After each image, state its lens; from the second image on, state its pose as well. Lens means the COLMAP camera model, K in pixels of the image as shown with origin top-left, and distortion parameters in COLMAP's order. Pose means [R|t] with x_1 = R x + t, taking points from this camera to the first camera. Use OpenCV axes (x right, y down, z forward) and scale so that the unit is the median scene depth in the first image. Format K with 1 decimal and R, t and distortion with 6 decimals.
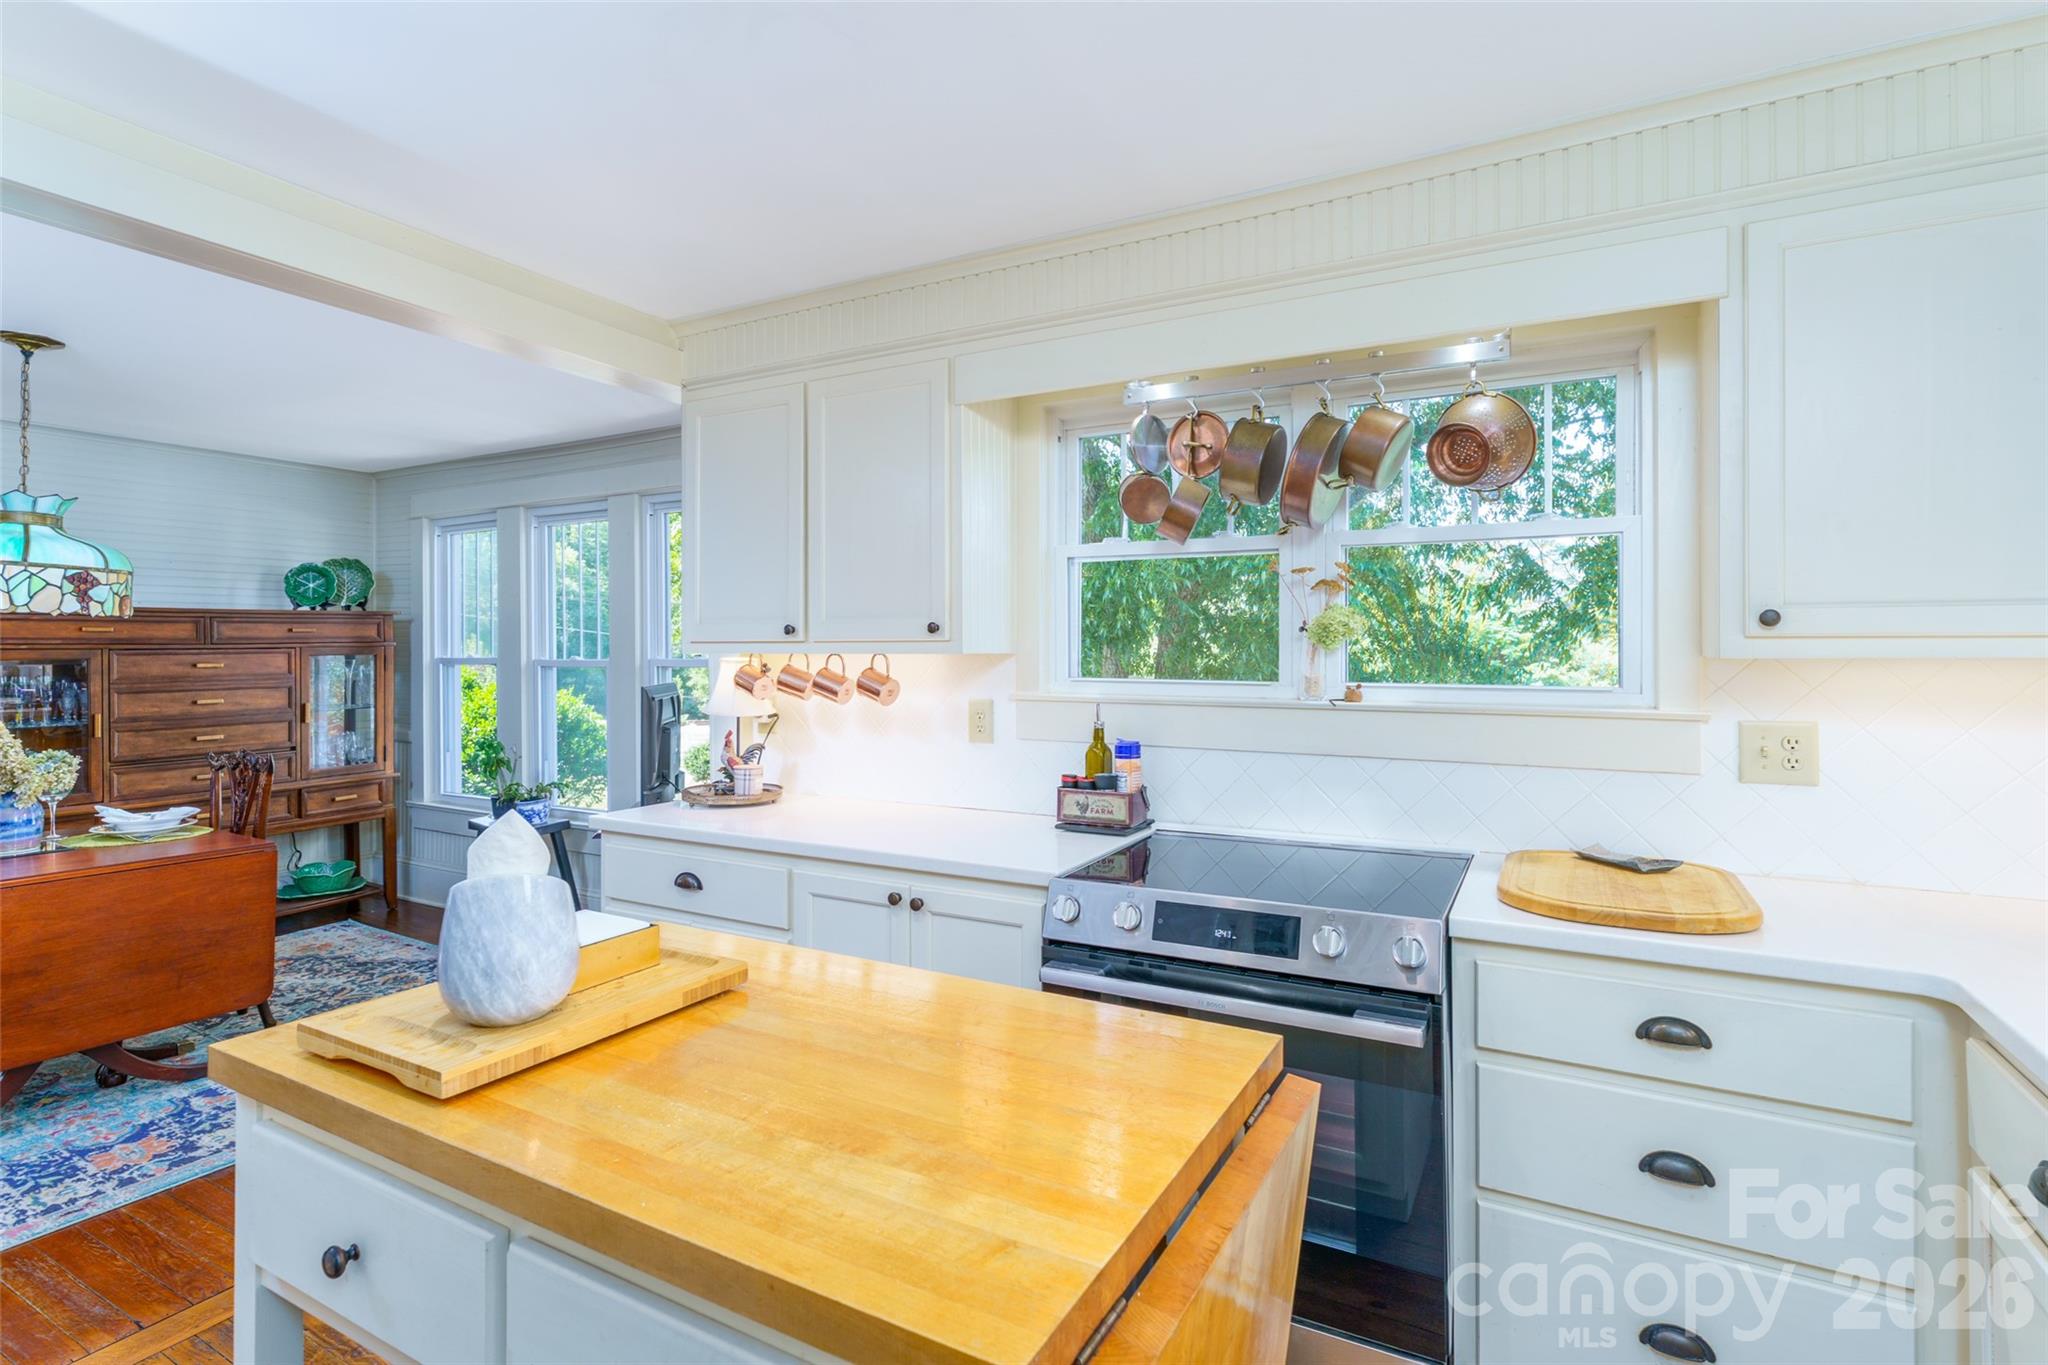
lens RADIAL K [[965.8, 0, 1073.3], [0, 965.8, 661.4], [0, 0, 1]] dist [-0.017891, 0.000002]
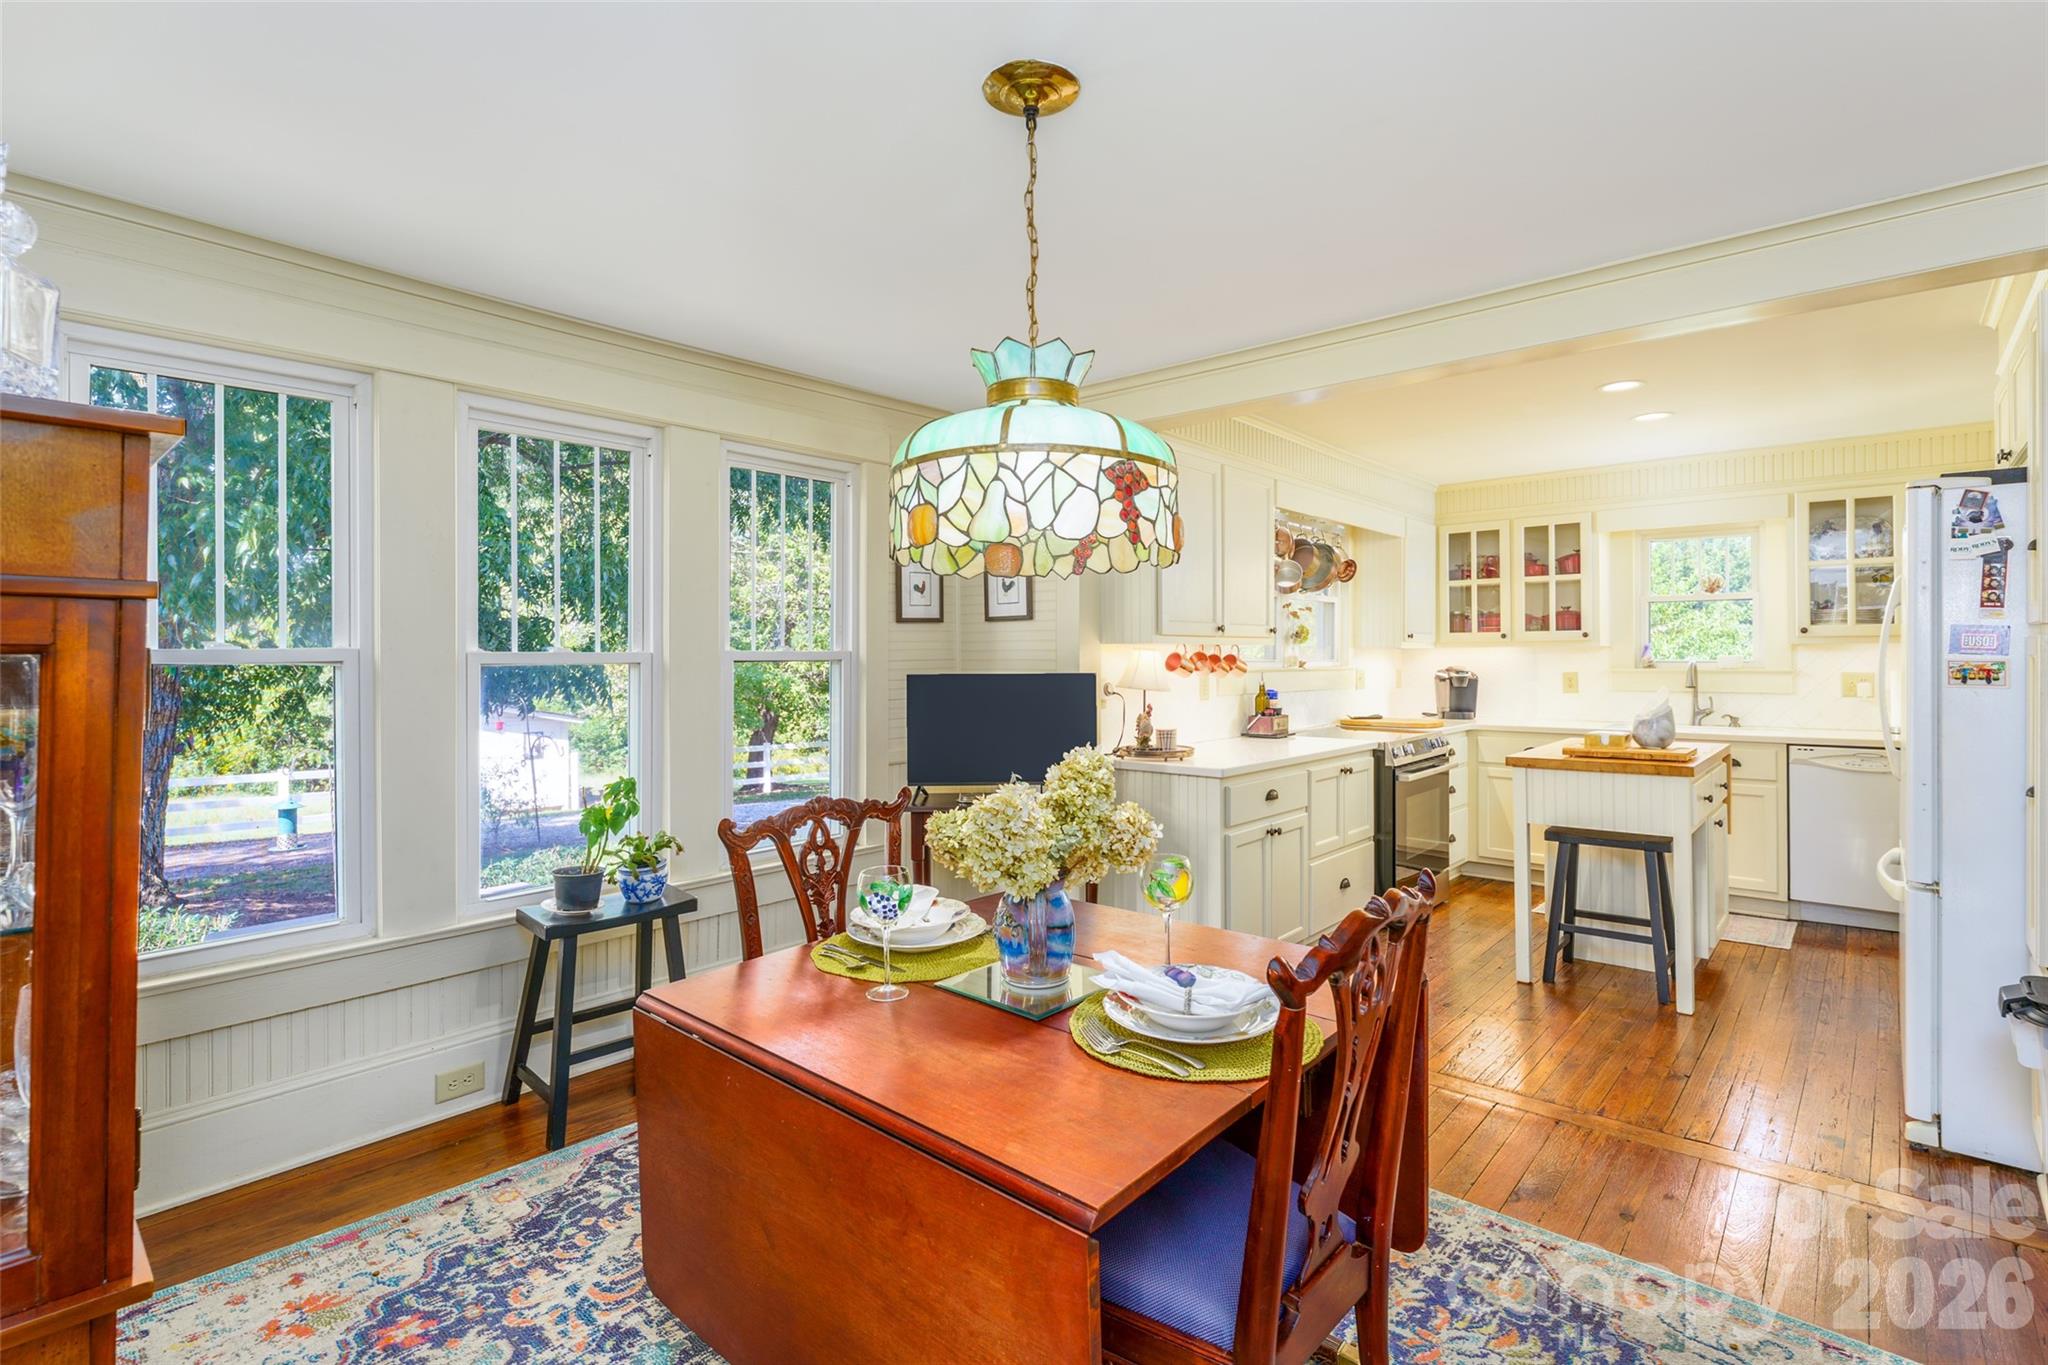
lens RADIAL K [[975.4, 0, 1026.3], [0, 975.4, 654.5], [0, 0, 1]] dist [-0.011459, -0.000736]
pose [[0.244535, -0.004165, 0.969632, -2.107883], [0.006967, 0.999973, 0.002538, 0.001353], [-0.969615, 0.006135, 0.244557, 1.063907]]
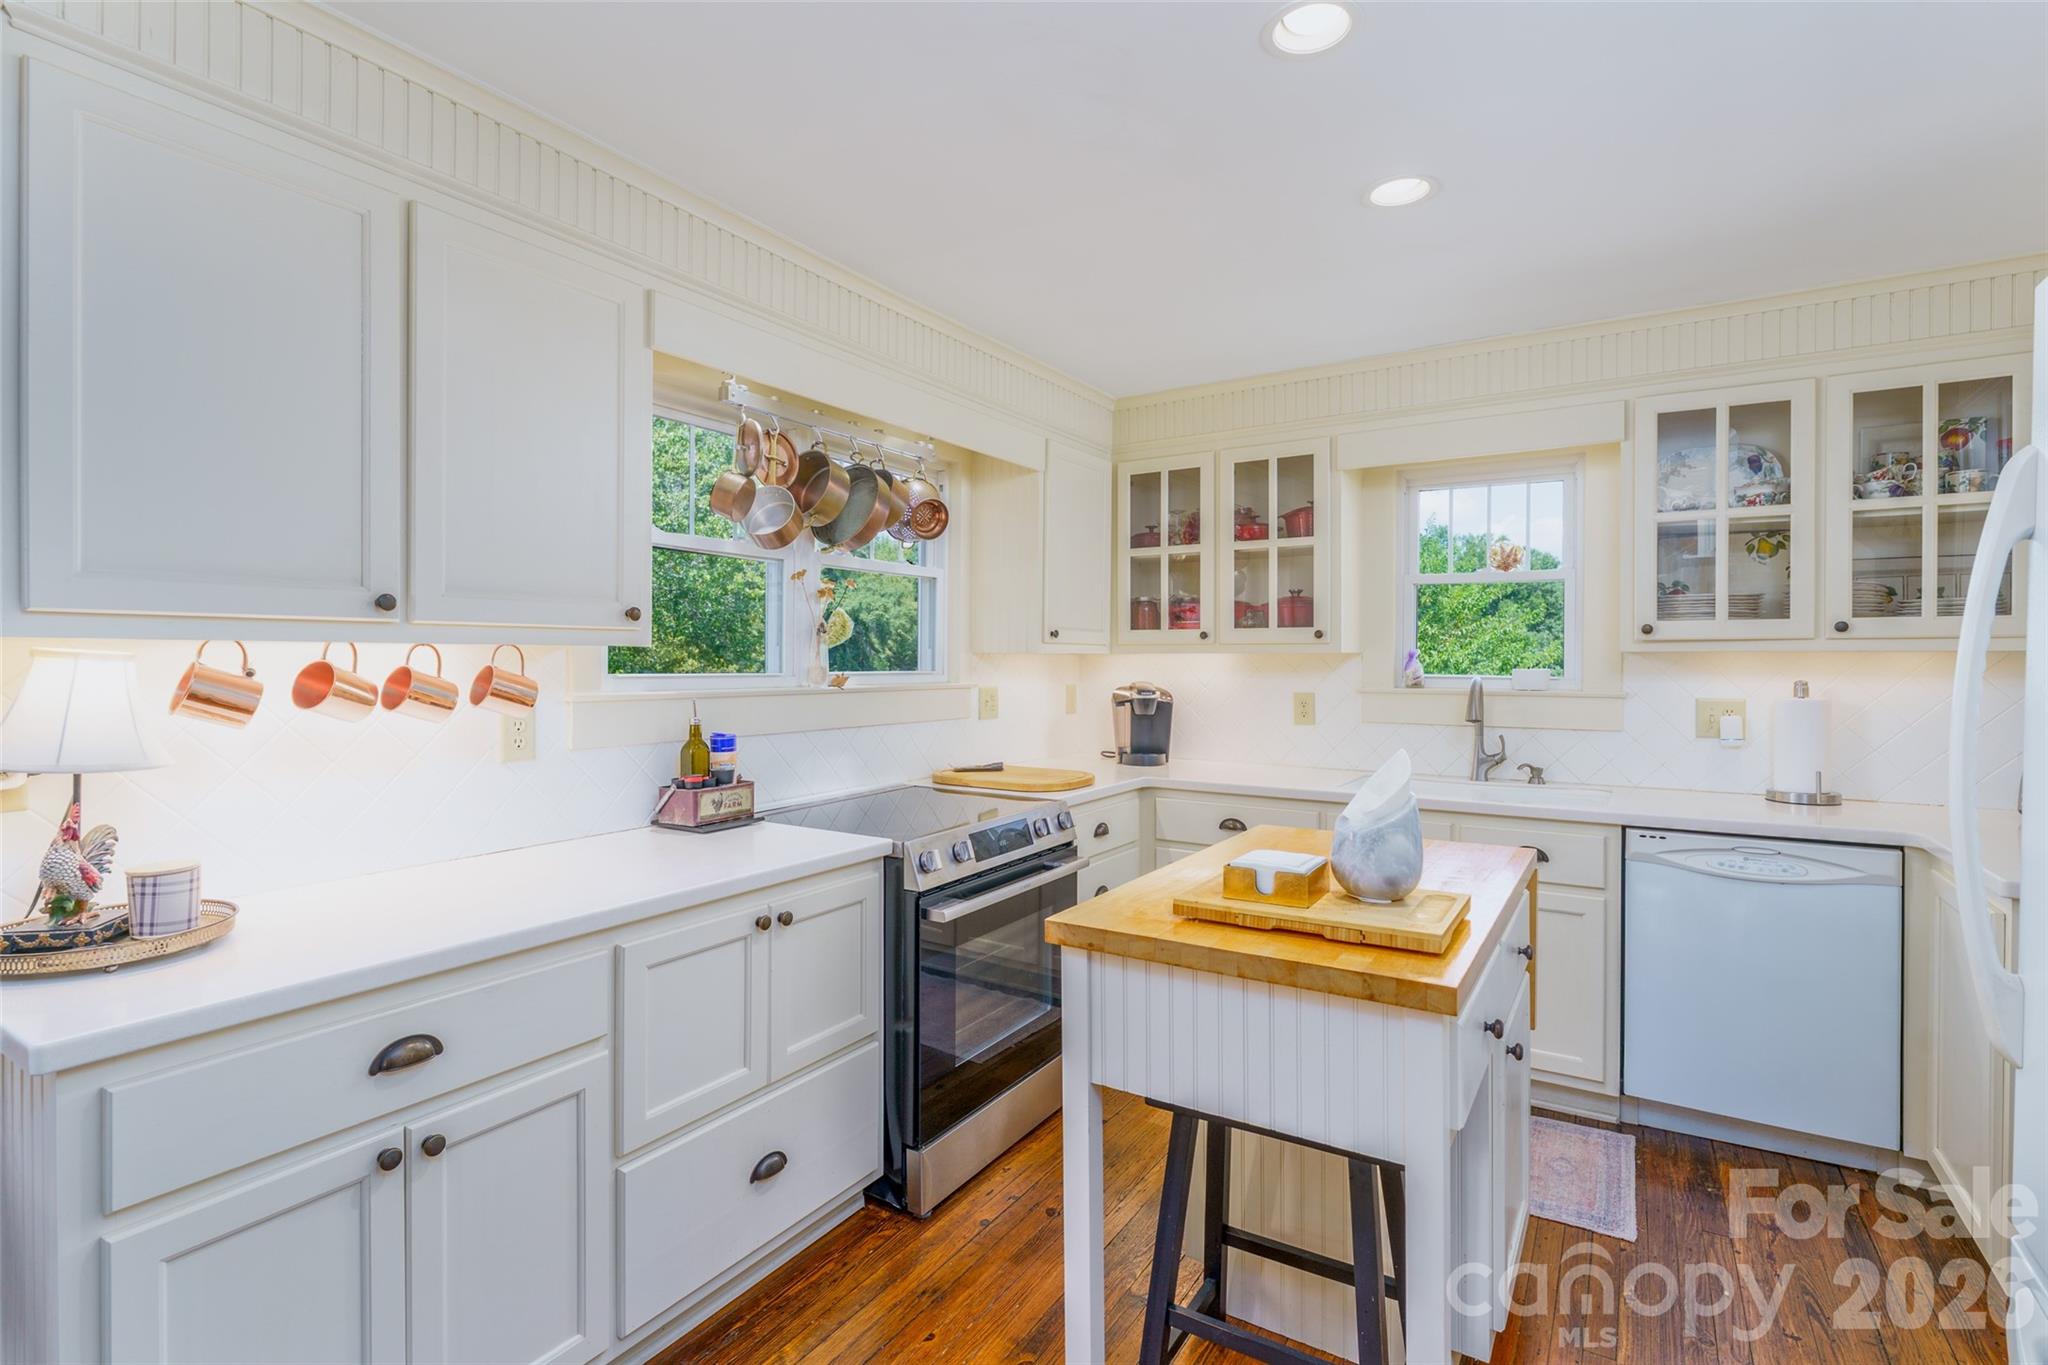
lens RADIAL K [[975.4, 0, 1026.3], [0, 975.4, 654.5], [0, 0, 1]] dist [-0.011459, -0.000736]
pose [[0.088101, -0.002158, 0.996109, -0.988230], [-0.001138, 0.999997, 0.002267, -0.003615], [-0.996111, -0.001333, 0.088098, 0.632274]]
